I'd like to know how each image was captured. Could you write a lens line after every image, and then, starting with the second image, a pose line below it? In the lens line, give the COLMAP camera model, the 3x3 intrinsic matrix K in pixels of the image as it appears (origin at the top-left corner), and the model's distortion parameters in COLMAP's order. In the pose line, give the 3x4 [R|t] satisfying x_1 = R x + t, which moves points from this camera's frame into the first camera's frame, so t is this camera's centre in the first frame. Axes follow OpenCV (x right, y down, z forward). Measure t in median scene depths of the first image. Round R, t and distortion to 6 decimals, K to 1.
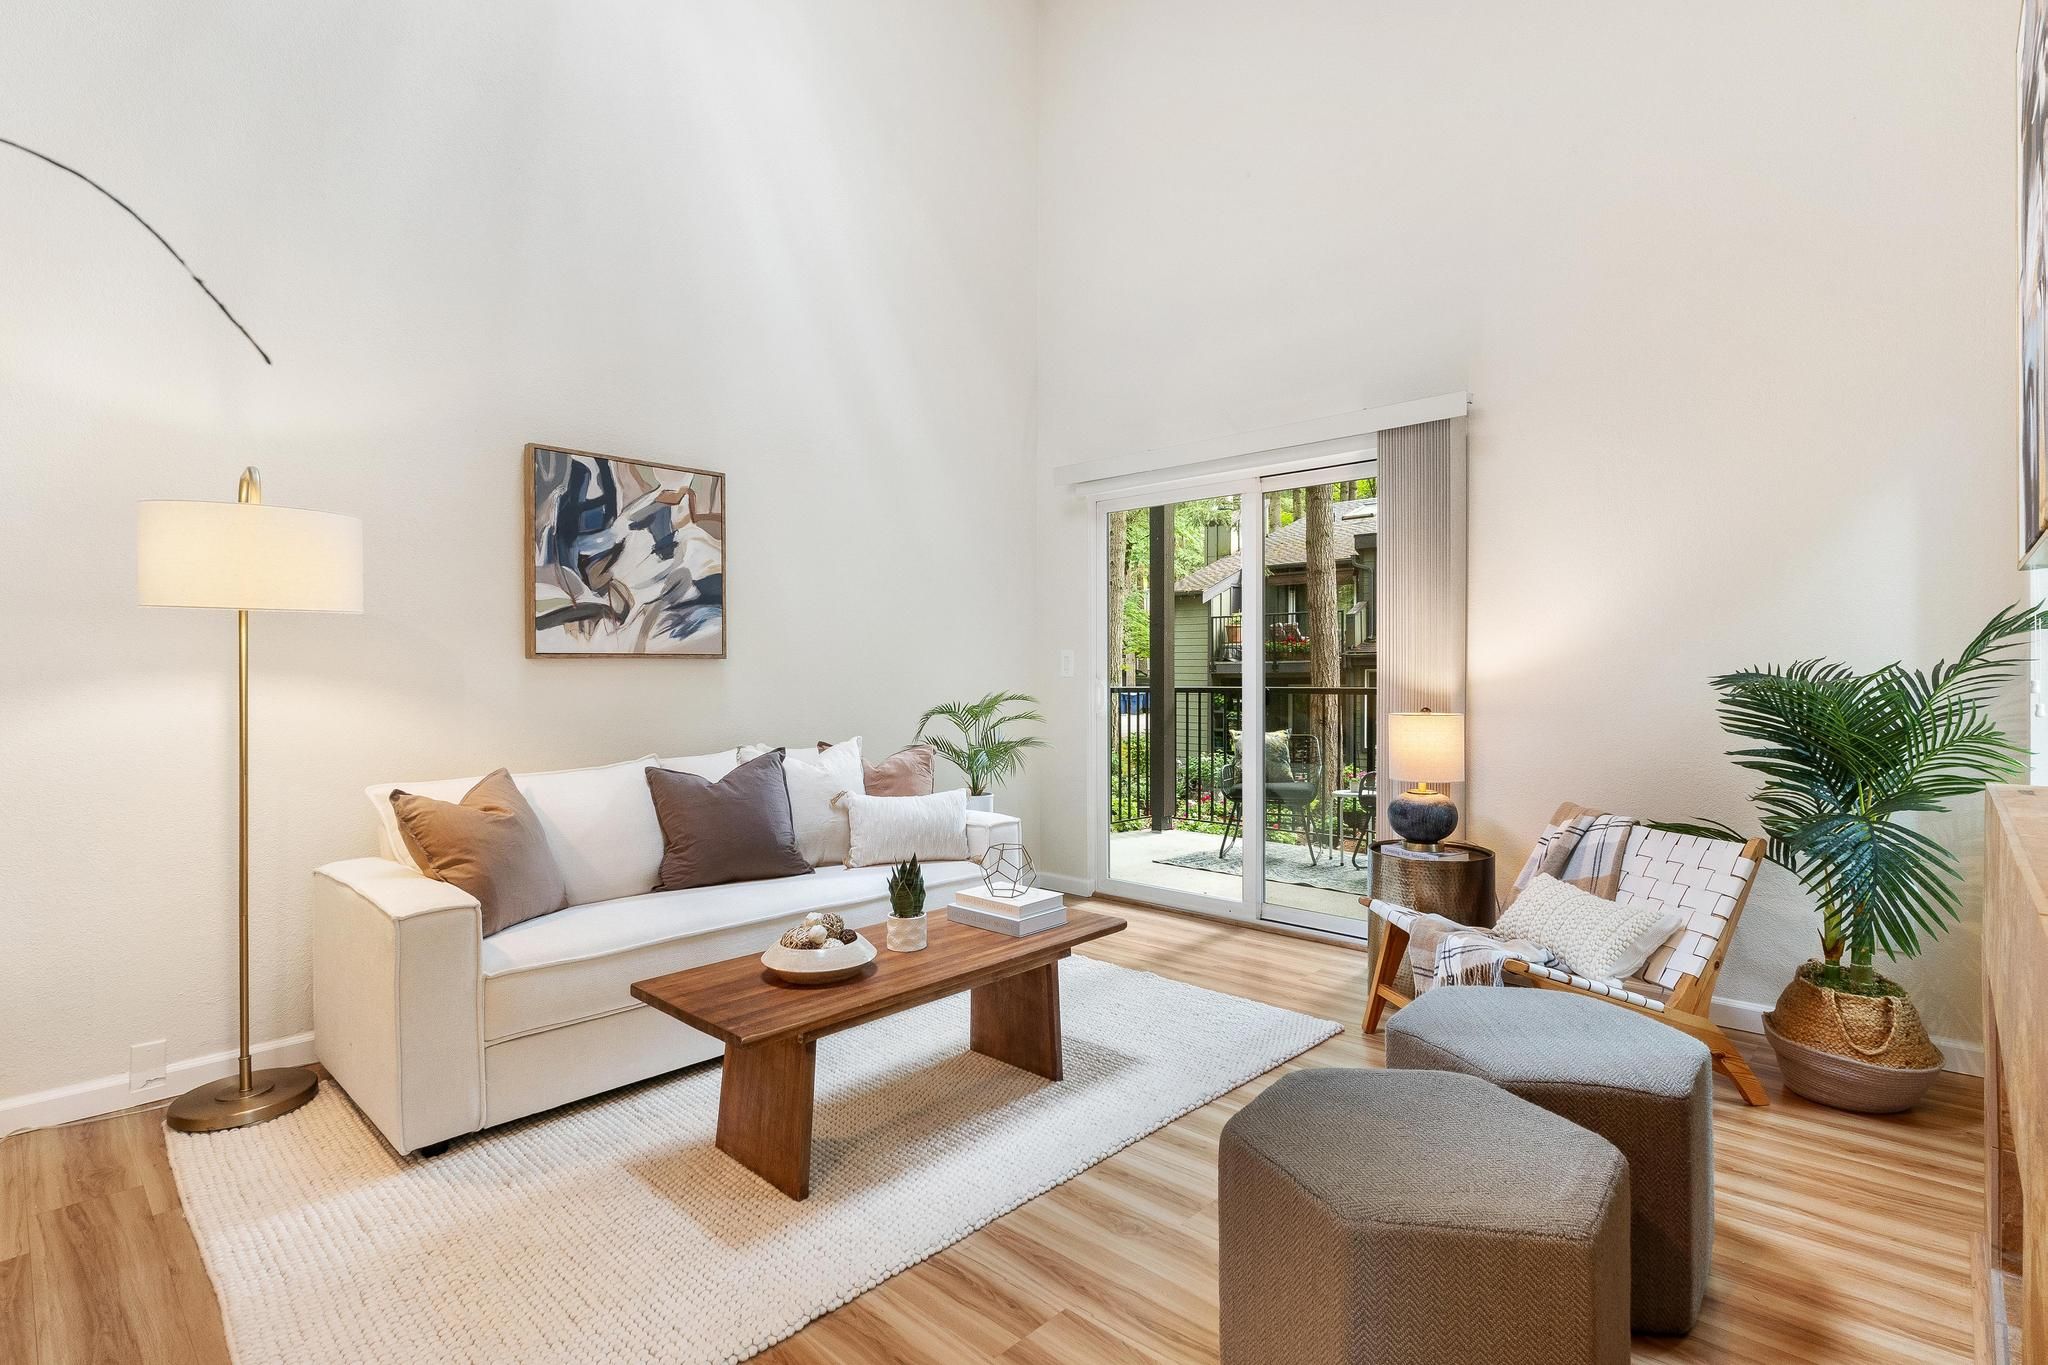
lens RADIAL K [[984.9, 0, 1026.4], [0, 984.9, 668.9], [0, 0, 1]] dist [0.003617, -0.000748]
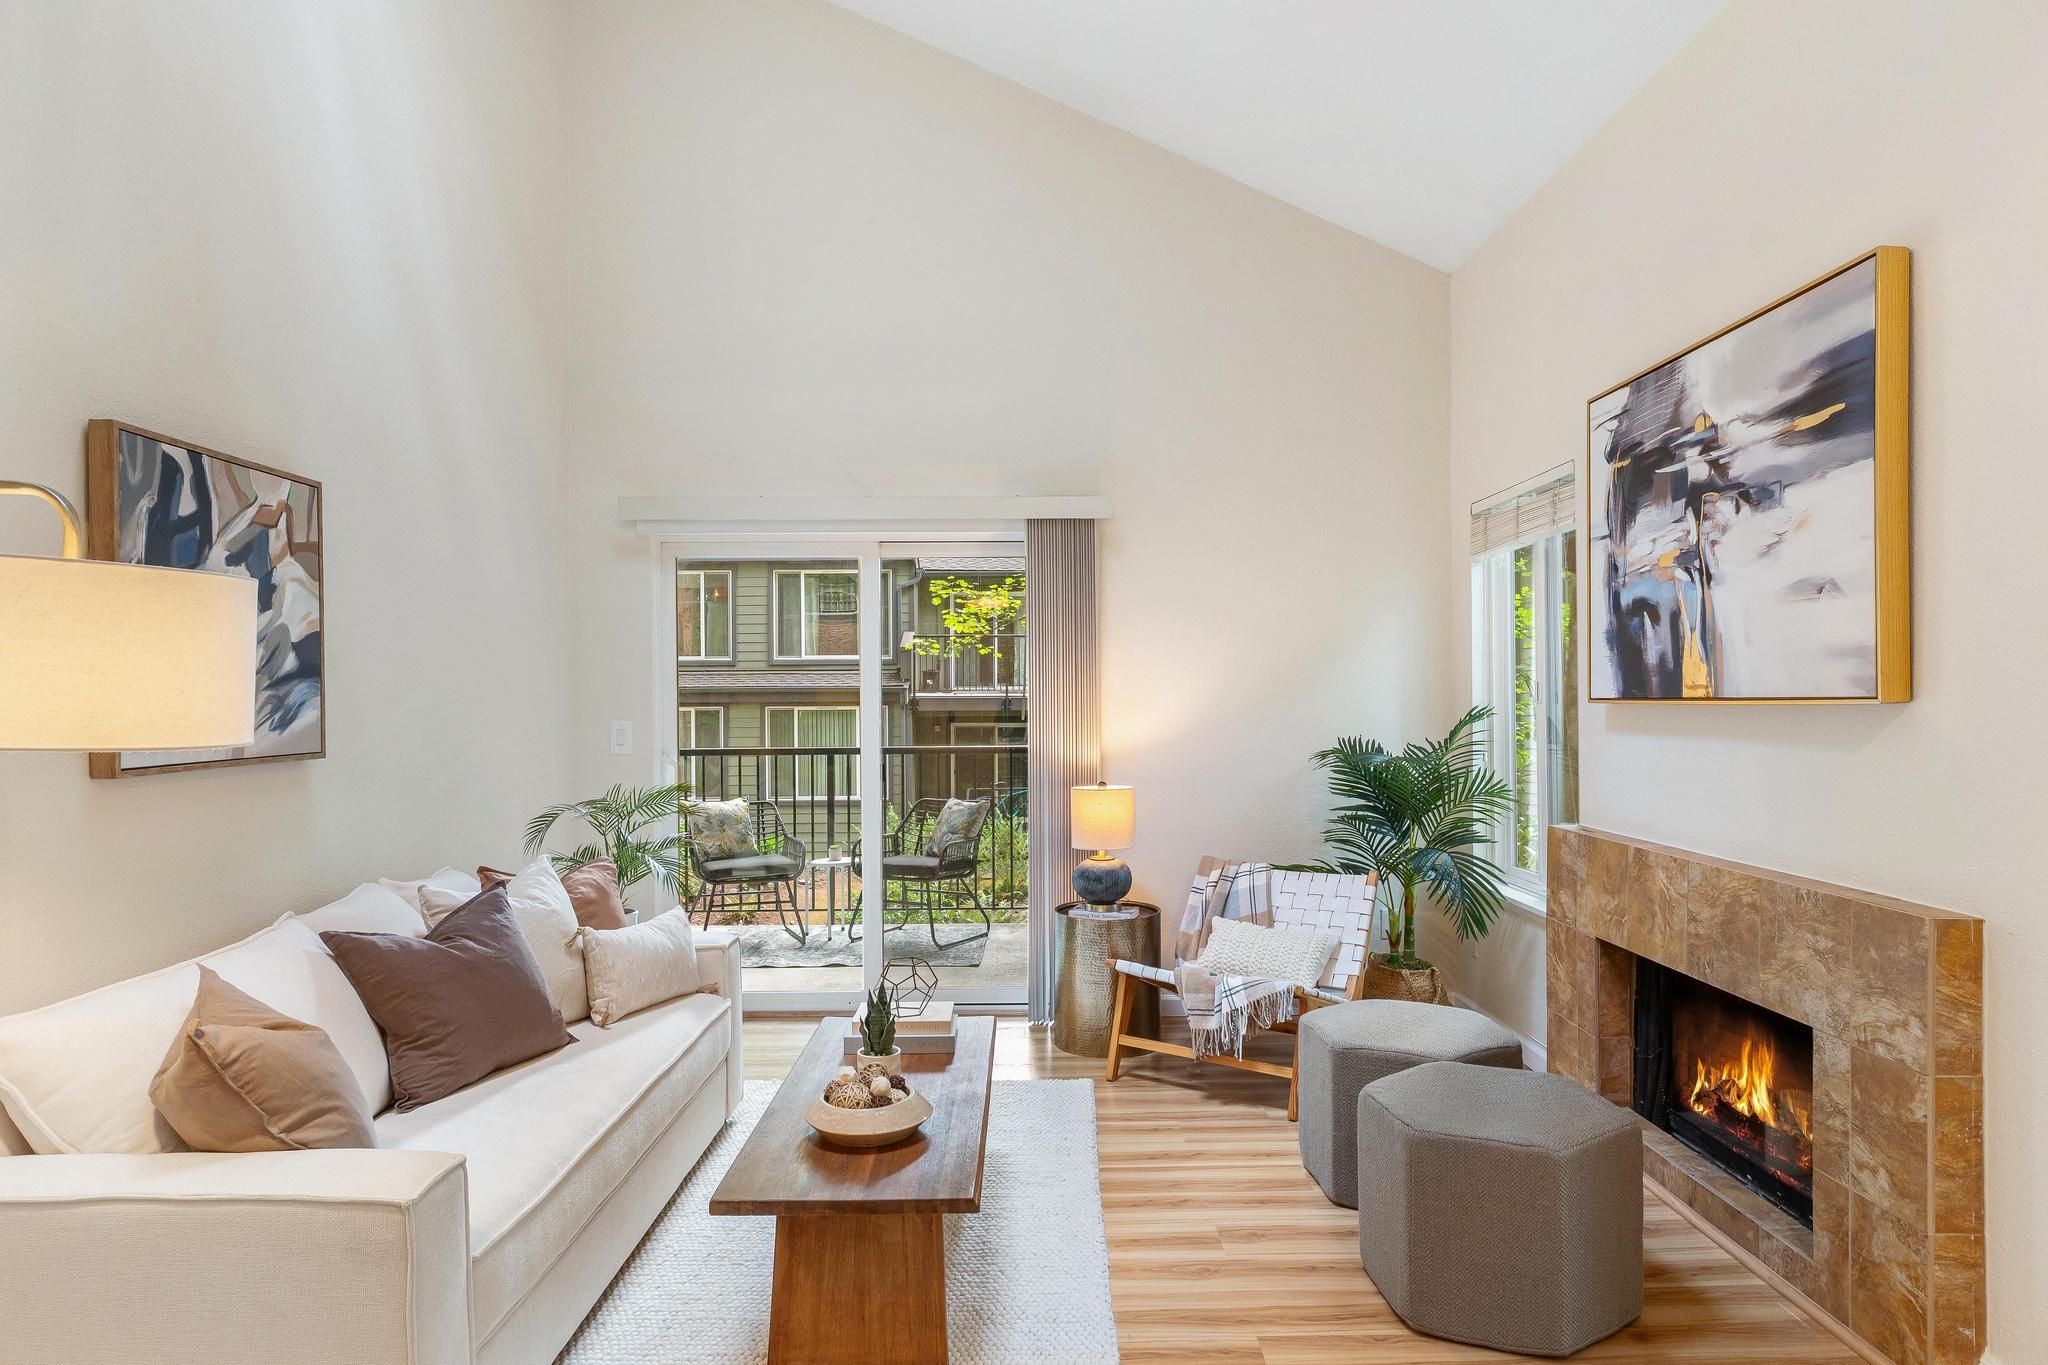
lens RADIAL K [[1181.5, 0, 1032.9], [0, 1181.5, 710.0], [0, 0, 1]] dist [-0.006888, 0.006258]
pose [[0.728568, -0.009280, 0.684911, -0.541849], [0.003005, 0.999942, 0.010353, -0.053547], [-0.684967, -0.005485, 0.728553, 0.083943]]
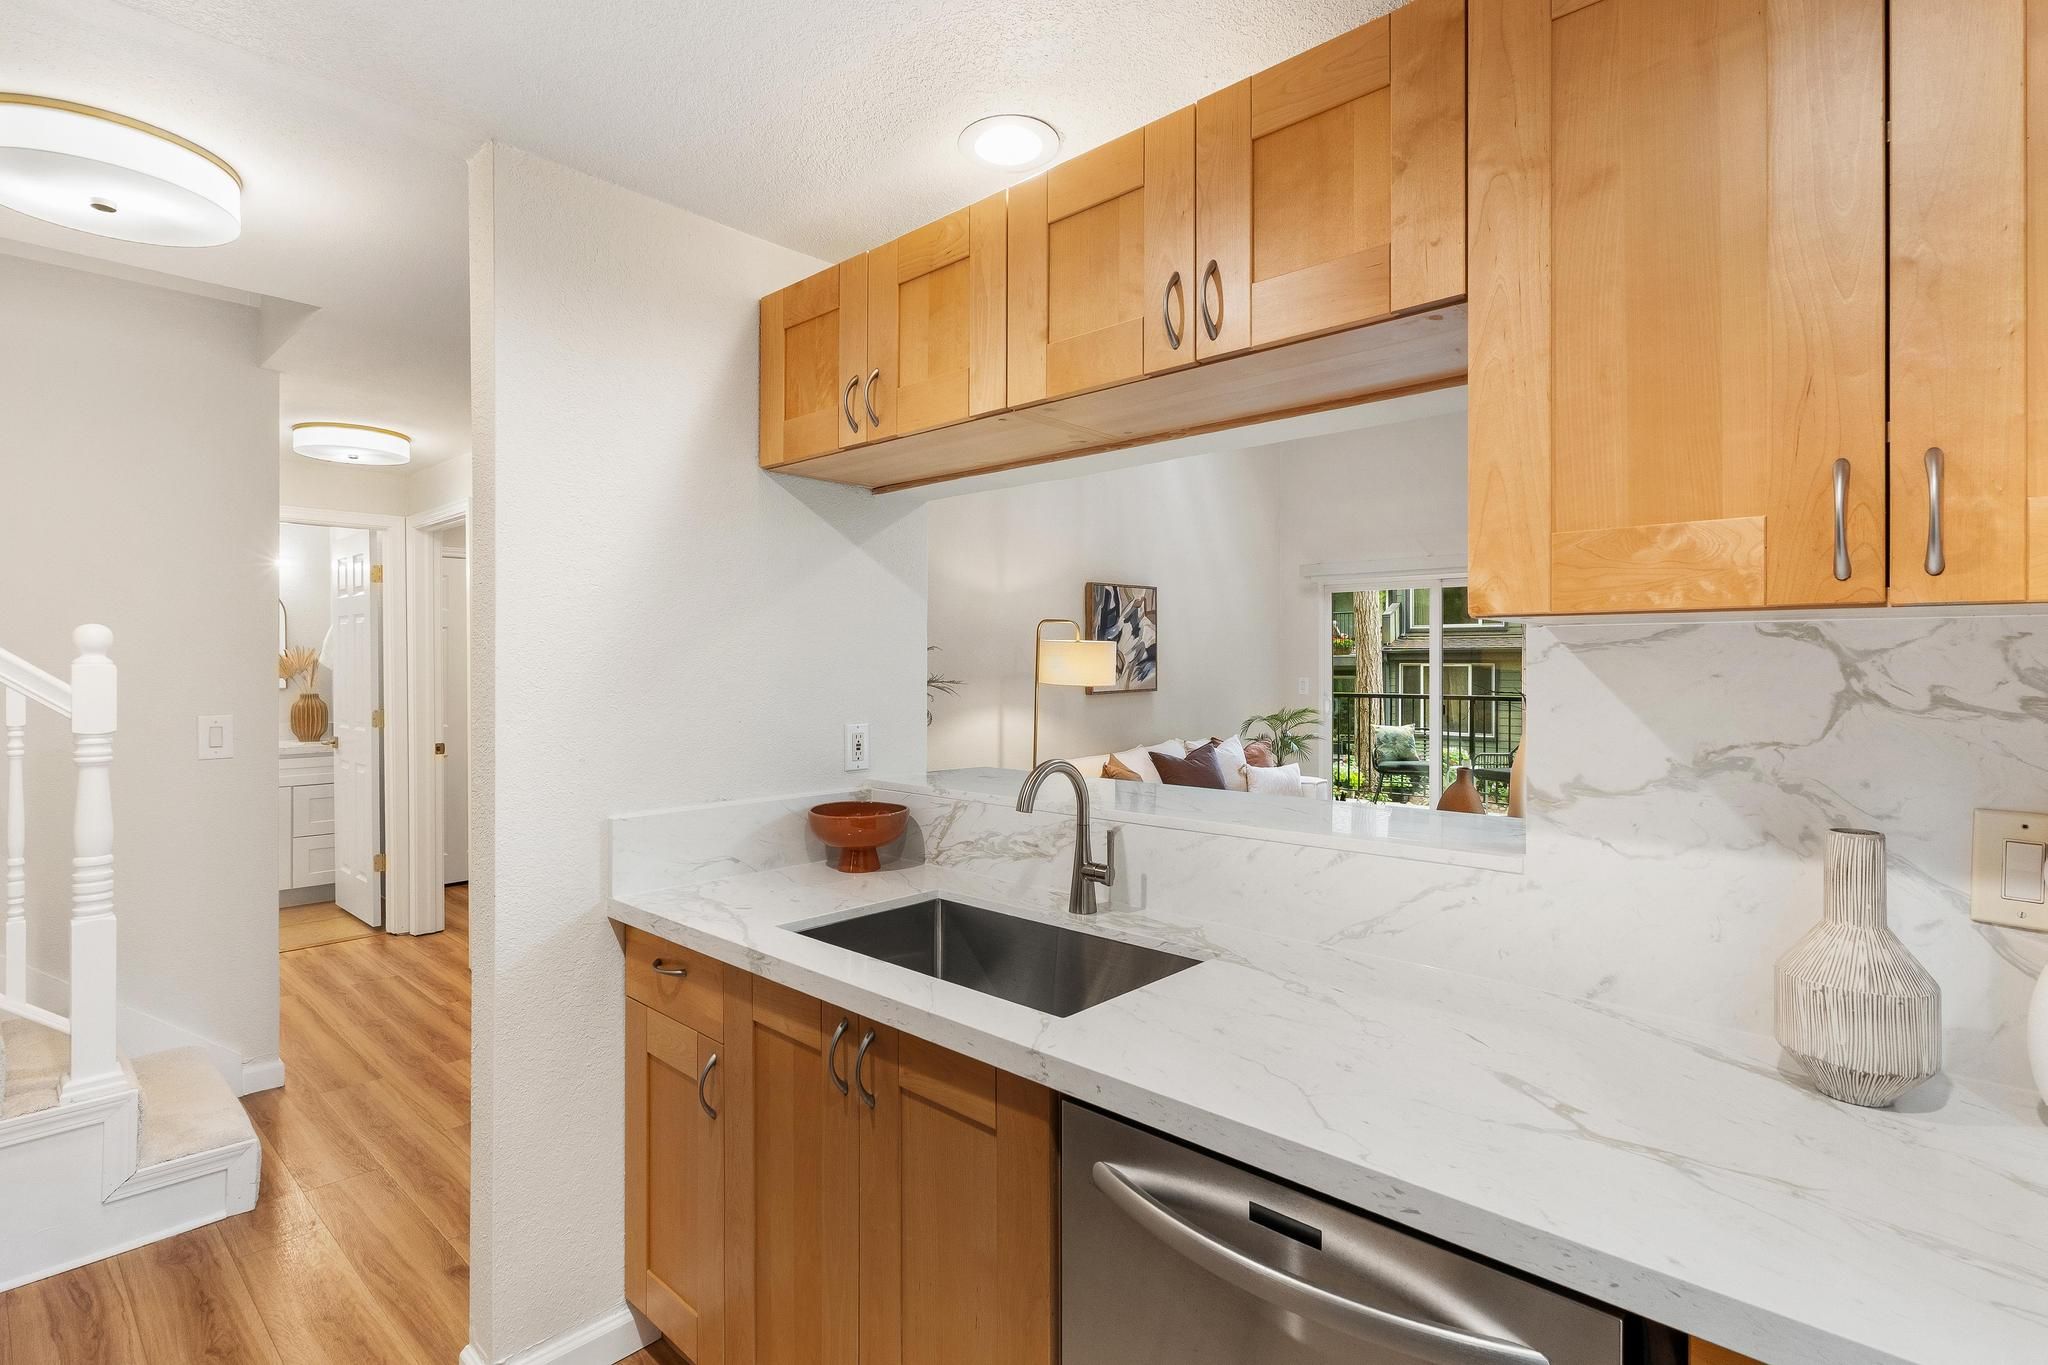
lens RADIAL K [[984.9, 0, 1033.3], [0, 984.9, 665.9], [0, 0, 1]] dist [0.003617, -0.000748]
pose [[0.999967, -0.003389, 0.007404, -0.581933], [0.003301, 0.999925, 0.011790, -0.083177], [-0.007443, -0.011766, 0.999903, -0.837222]]
